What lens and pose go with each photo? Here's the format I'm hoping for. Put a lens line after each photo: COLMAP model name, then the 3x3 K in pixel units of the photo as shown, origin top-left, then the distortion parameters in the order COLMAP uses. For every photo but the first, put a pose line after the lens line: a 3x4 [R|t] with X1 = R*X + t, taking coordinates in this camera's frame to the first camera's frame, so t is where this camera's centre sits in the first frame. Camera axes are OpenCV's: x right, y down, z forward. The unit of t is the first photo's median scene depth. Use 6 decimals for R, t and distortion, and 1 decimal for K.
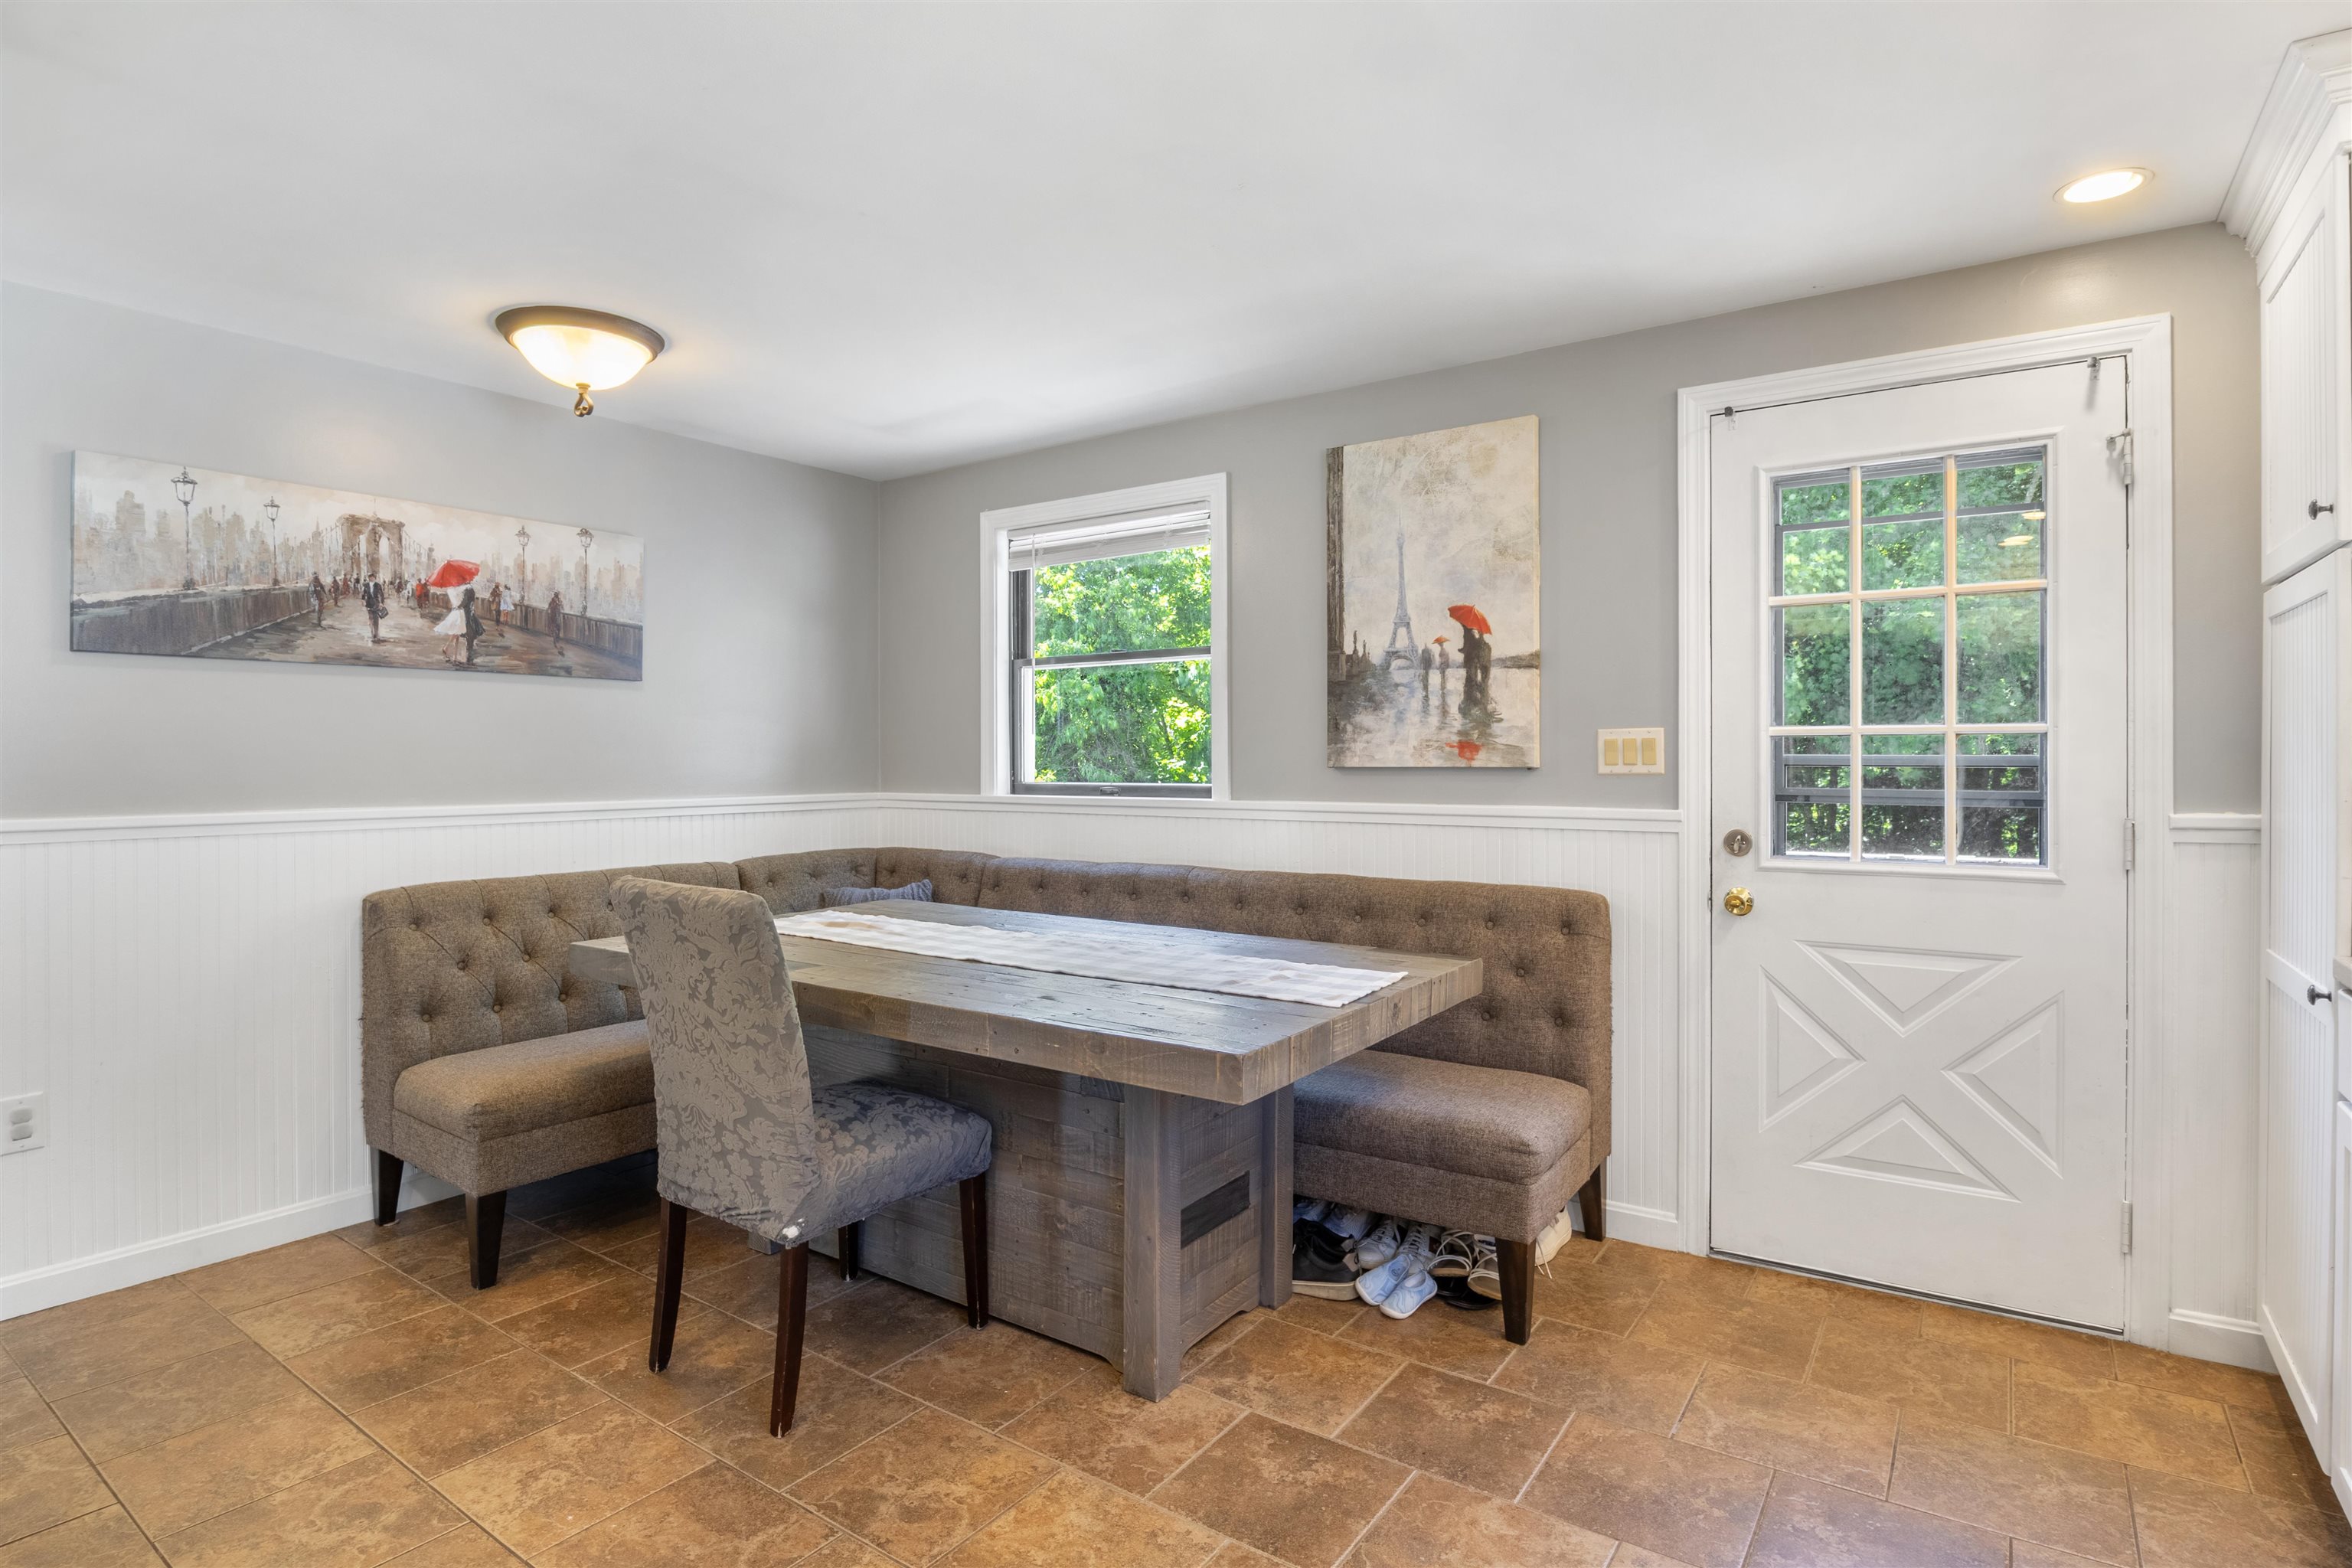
lens RADIAL K [[1189.2, 0, 1192.8], [0, 1189.2, 770.0], [0, 0, 1]] dist [-0.020592, 0.007054]
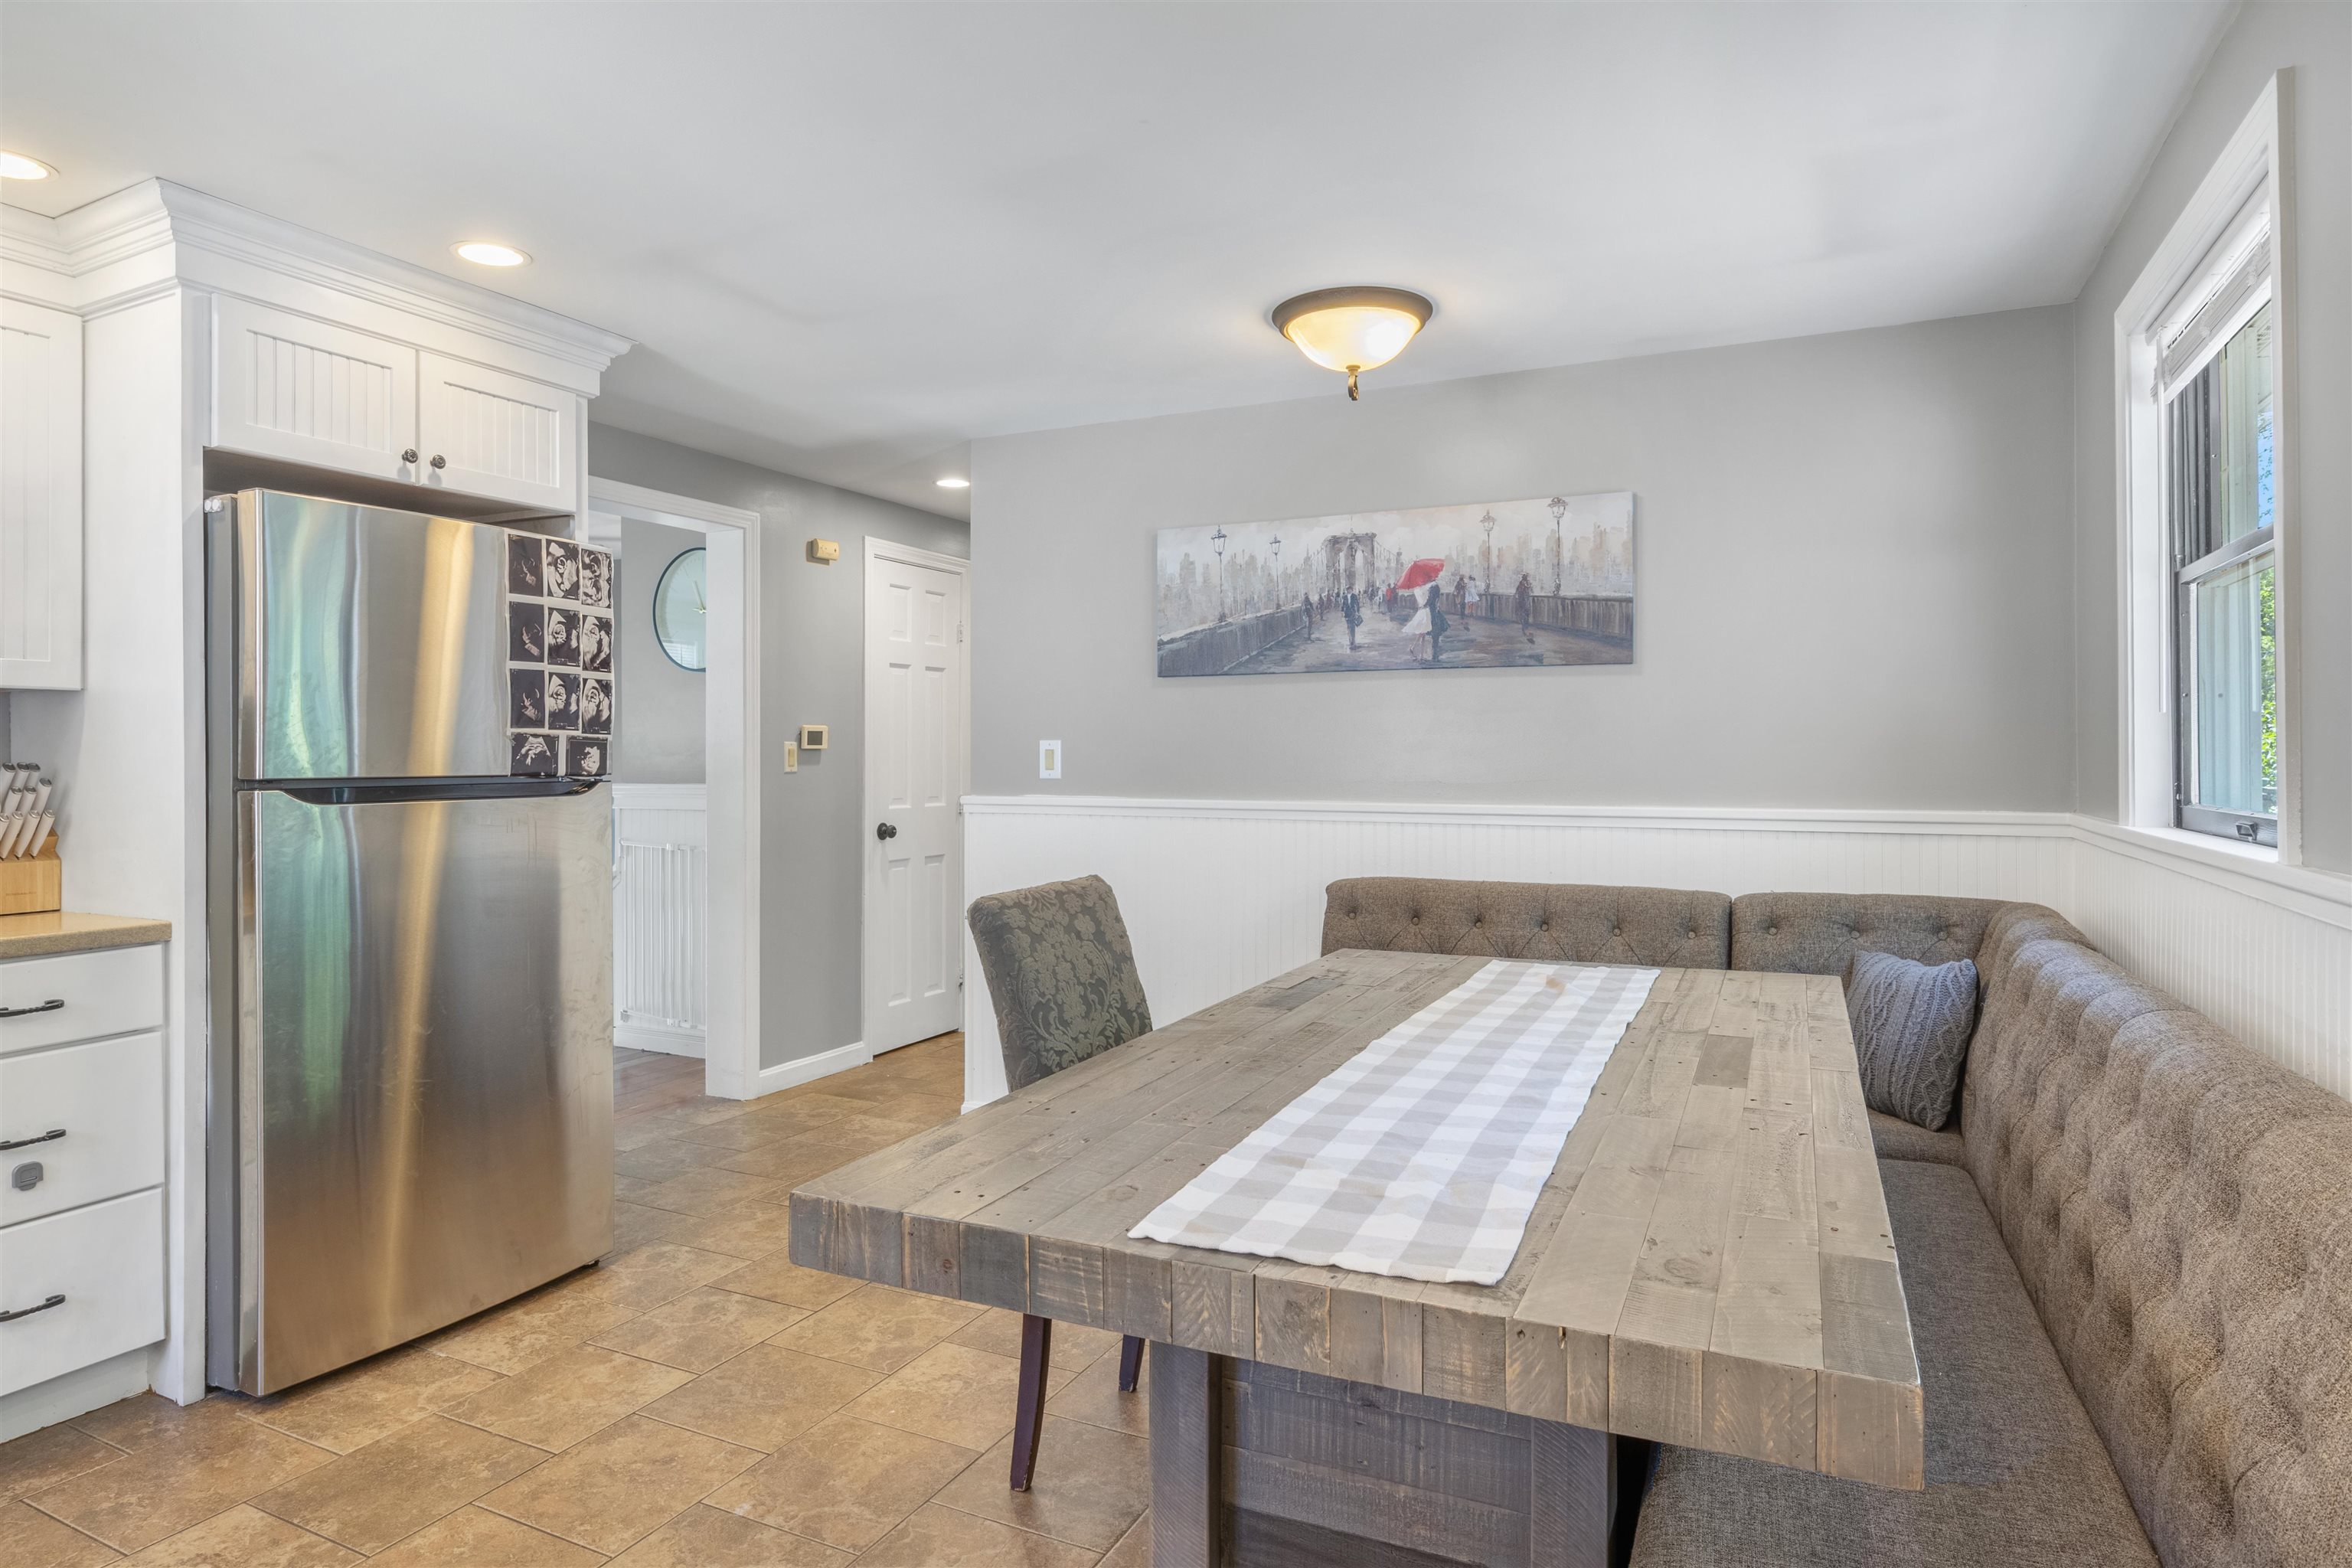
lens RADIAL K [[1330.9, 0, 1180.0], [0, 1330.9, 762.6], [0, 0, 1]] dist [-0.009945, -0.002332]
pose [[0.159067, 0.006564, -0.987246, 0.480058], [-0.010823, 0.999929, 0.004905, -0.008155], [0.987208, 0.009905, 0.159127, 0.640364]]
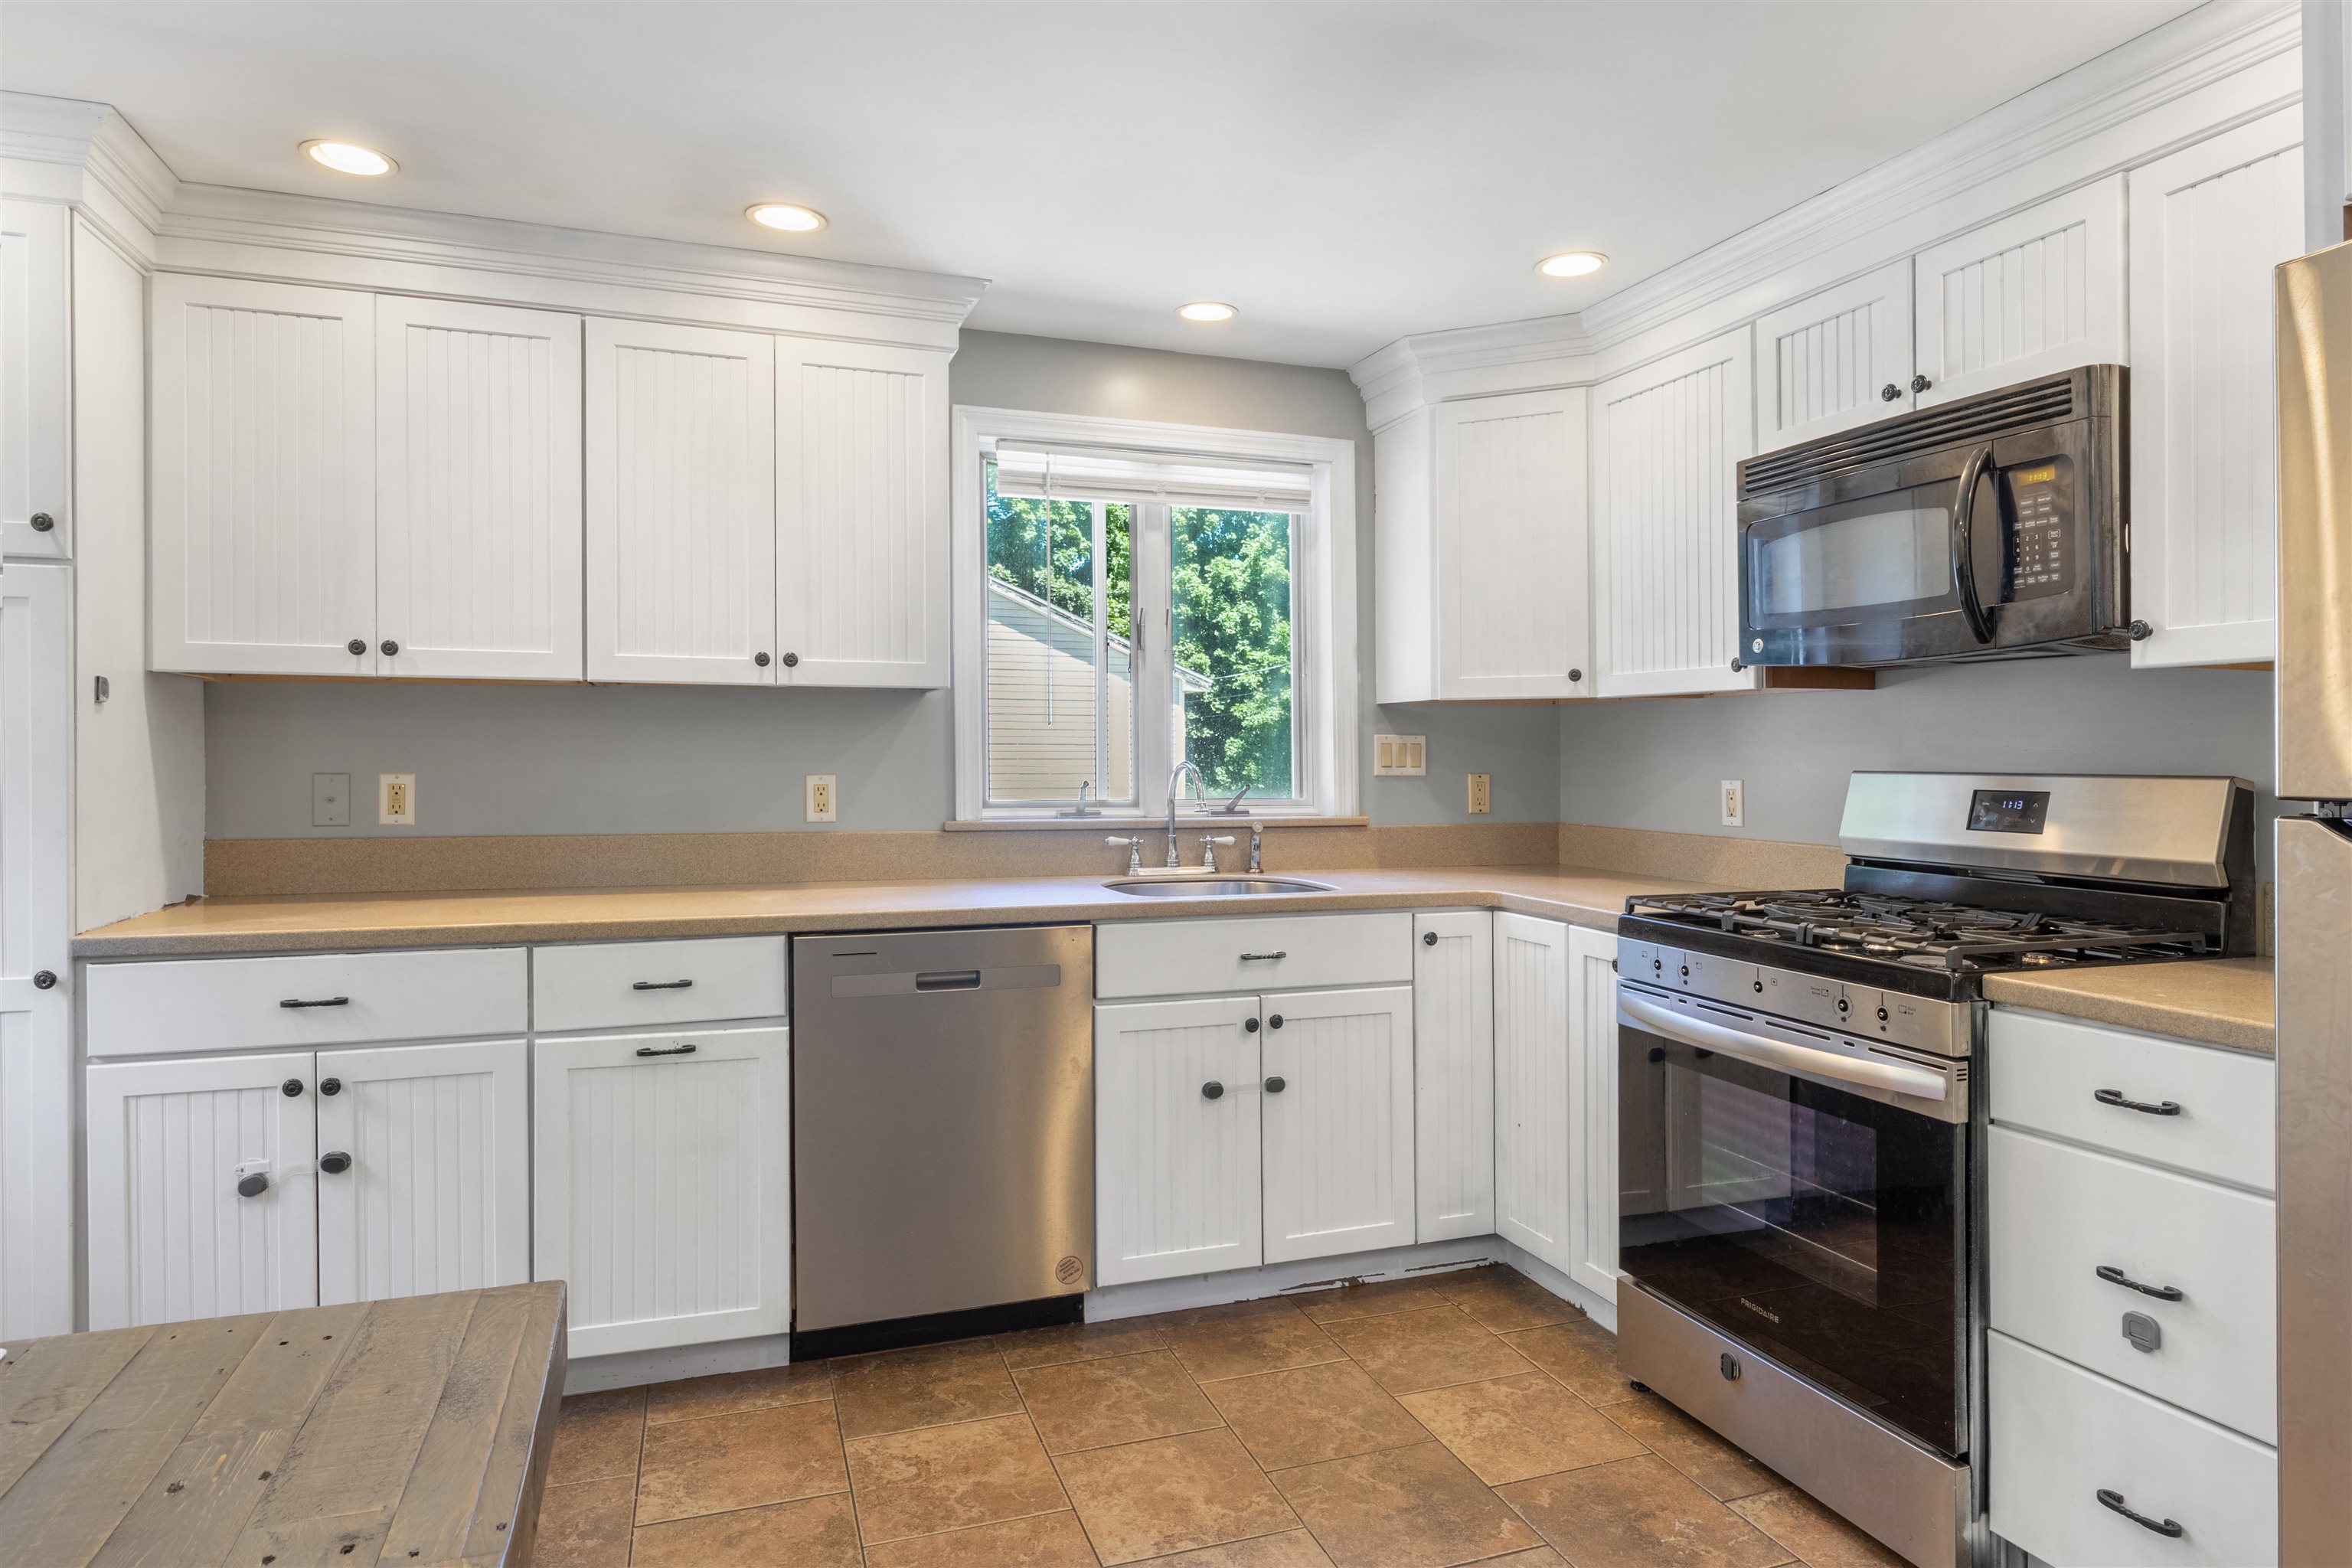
lens RADIAL K [[1330.9, 0, 1174.3], [0, 1330.9, 759.8], [0, 0, 1]] dist [-0.009945, -0.002332]
pose [[-0.818831, -0.002491, 0.574030, -0.309962], [0.005952, 0.999900, 0.012830, -0.008356], [-0.574004, 0.013923, -0.818734, 0.781155]]
